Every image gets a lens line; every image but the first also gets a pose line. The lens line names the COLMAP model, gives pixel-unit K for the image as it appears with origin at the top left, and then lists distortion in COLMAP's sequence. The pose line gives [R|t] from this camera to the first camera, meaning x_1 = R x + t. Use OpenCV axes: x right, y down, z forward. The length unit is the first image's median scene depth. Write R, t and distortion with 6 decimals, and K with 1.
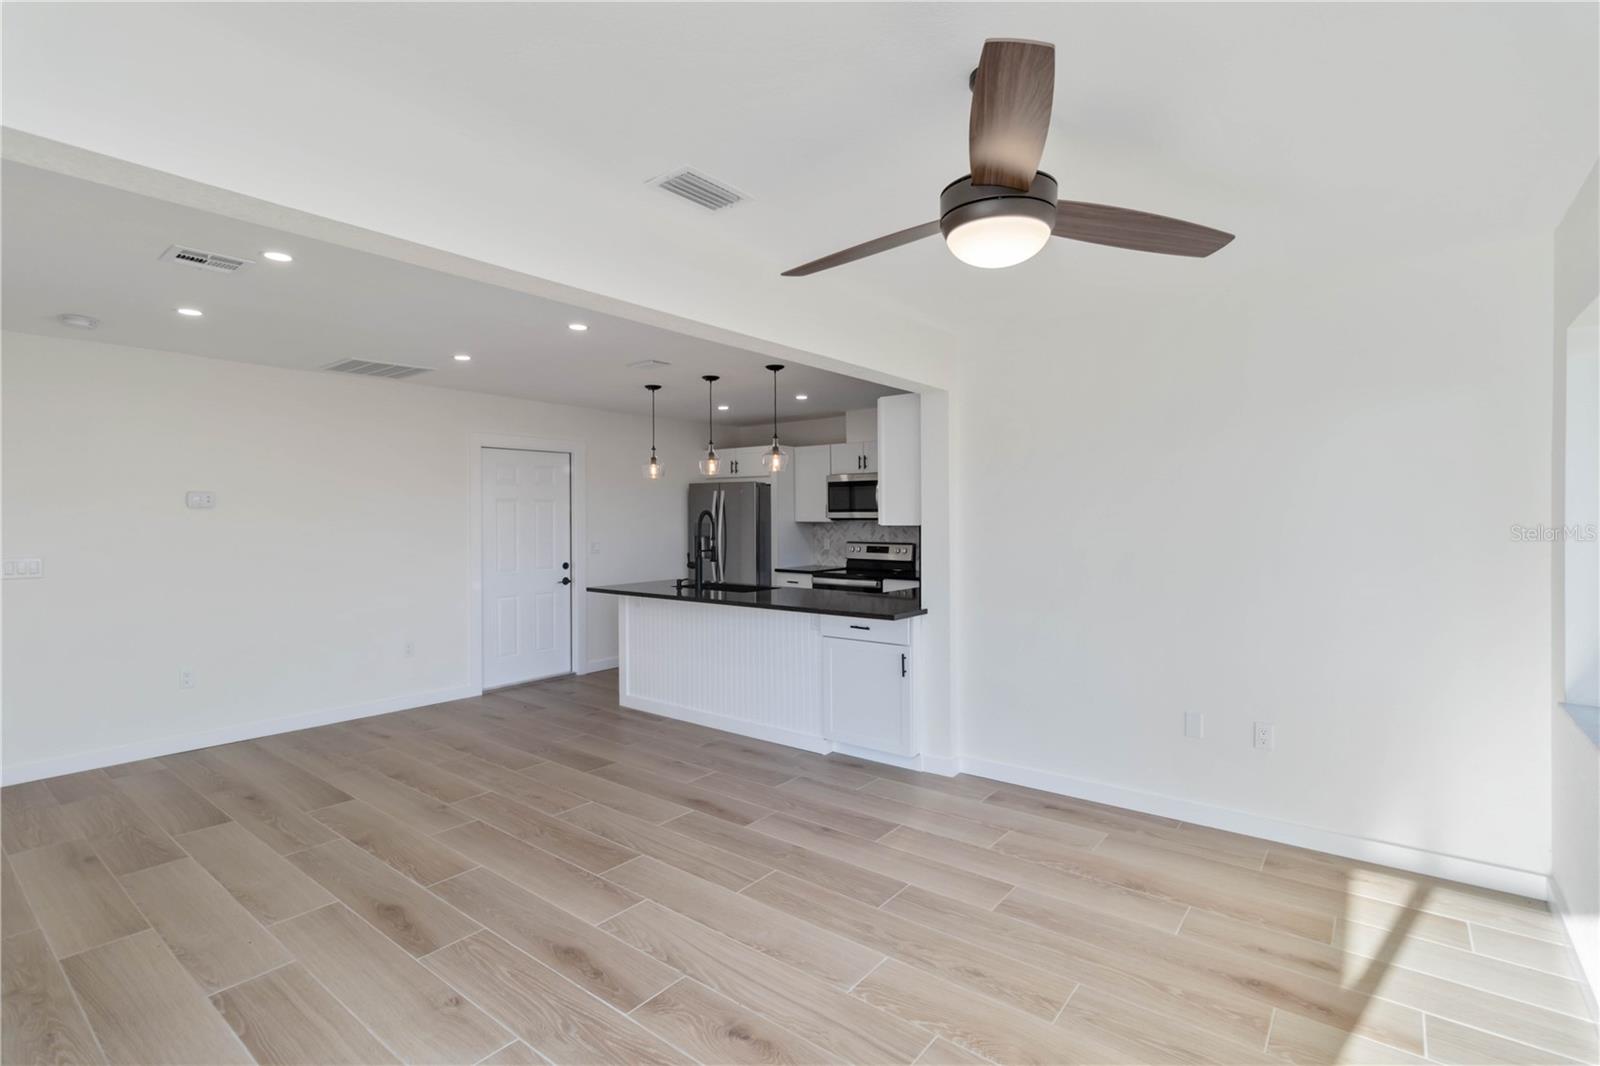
lens RADIAL K [[747.9, 0, 801.0], [0, 747.9, 525.5], [0, 0, 1]] dist [0.003023, 0.000245]
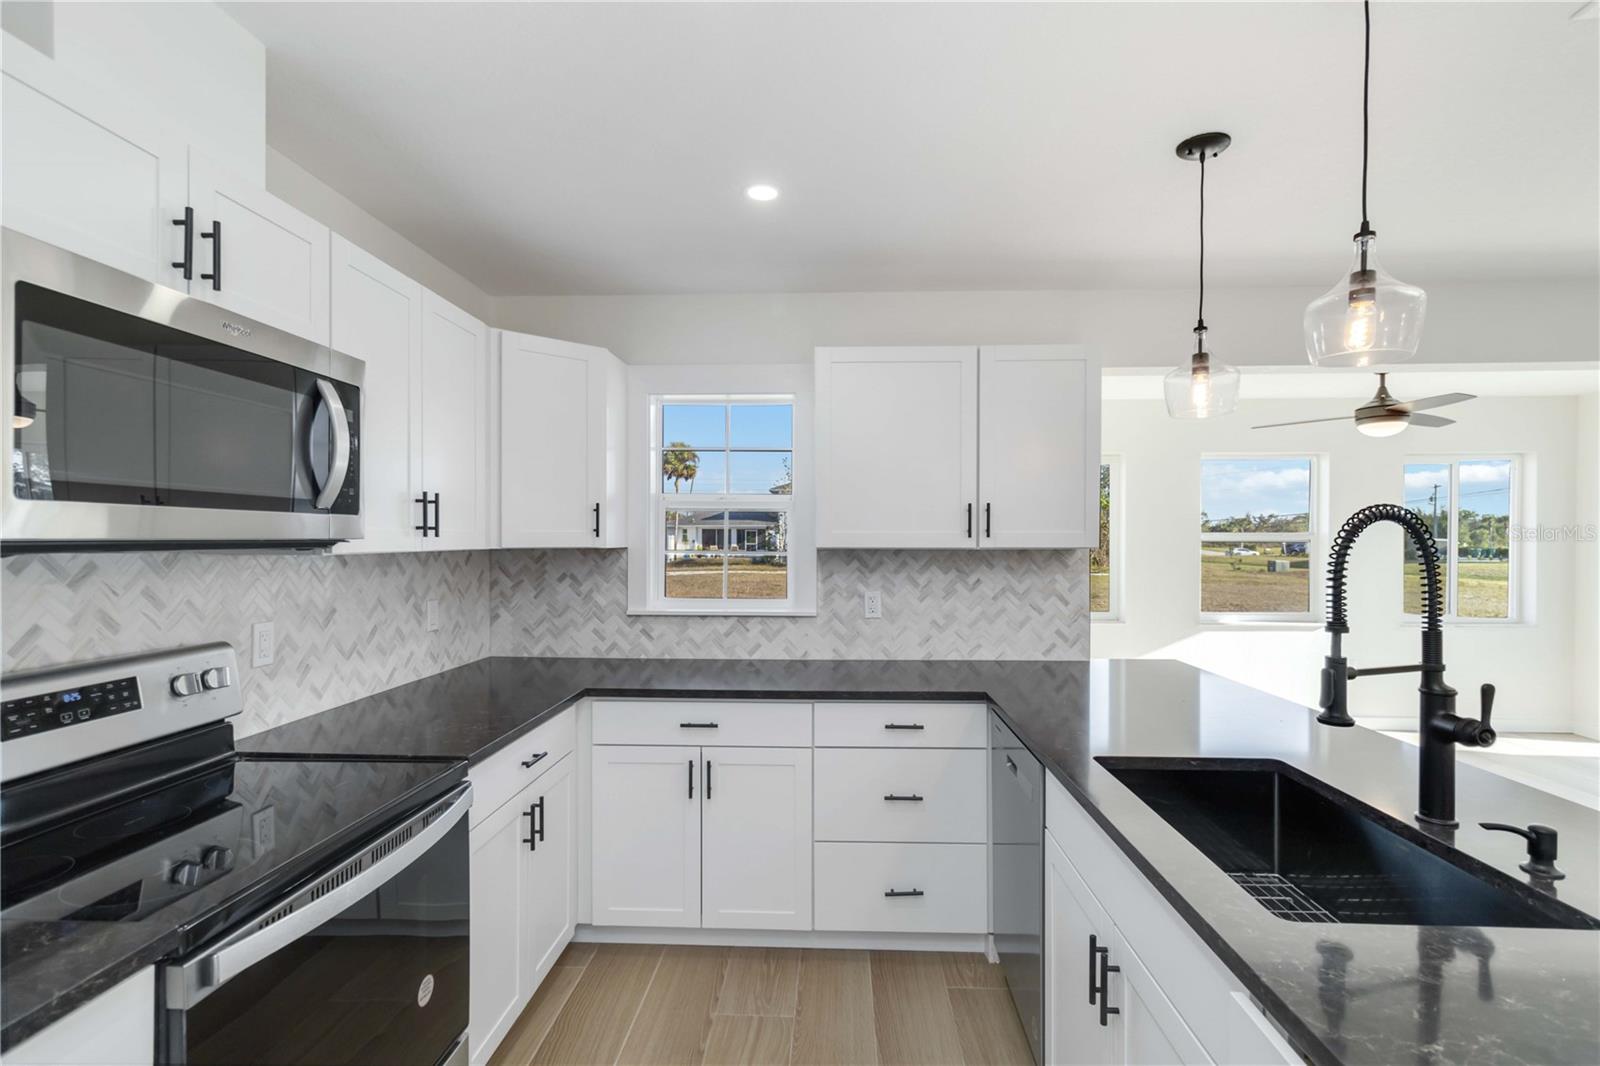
lens RADIAL K [[745.0, 0, 801.0], [0, 745.0, 540.5], [0, 0, 1]] dist [0.002284, 0.000386]
pose [[-0.575138, -0.000062, 0.818056, -0.280783], [0.010822, 0.999912, 0.007685, -0.016715], [-0.817985, 0.013273, -0.575087, 1.690970]]
